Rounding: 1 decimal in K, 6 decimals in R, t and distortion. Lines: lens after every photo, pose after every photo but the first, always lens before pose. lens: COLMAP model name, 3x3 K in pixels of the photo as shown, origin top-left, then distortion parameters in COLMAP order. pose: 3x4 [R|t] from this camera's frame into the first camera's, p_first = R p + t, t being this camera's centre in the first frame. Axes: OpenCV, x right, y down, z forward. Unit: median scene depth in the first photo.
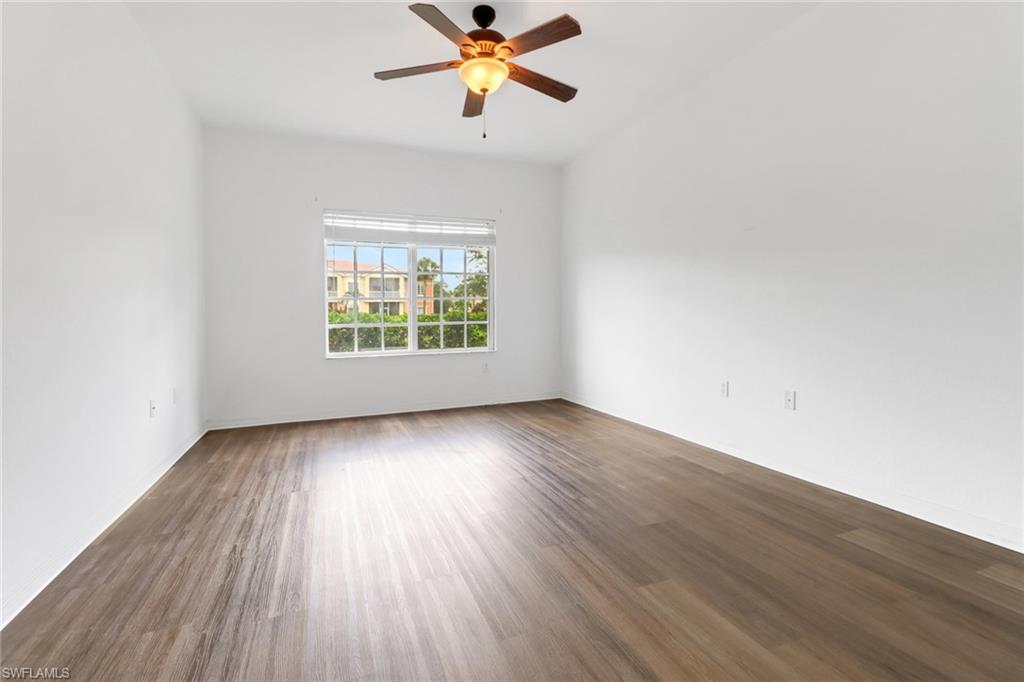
lens RADIAL K [[487.8, 0, 510.7], [0, 487.8, 308.9], [0, 0, 1]] dist [0.021343, -0.006281]
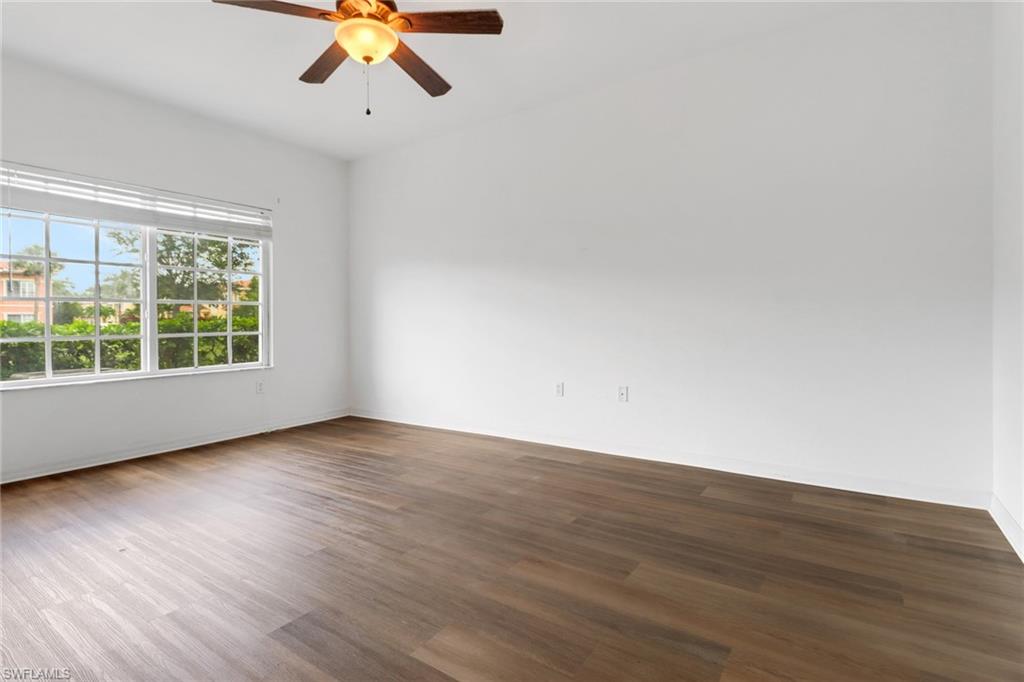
lens RADIAL K [[487.8, 0, 520.1], [0, 487.8, 315.5], [0, 0, 1]] dist [0.021343, -0.006281]
pose [[0.831774, 0.011979, 0.554985, -0.181933], [-0.008080, 0.999922, -0.009473, 0.004158], [-0.555055, 0.003395, 0.831806, 0.085396]]
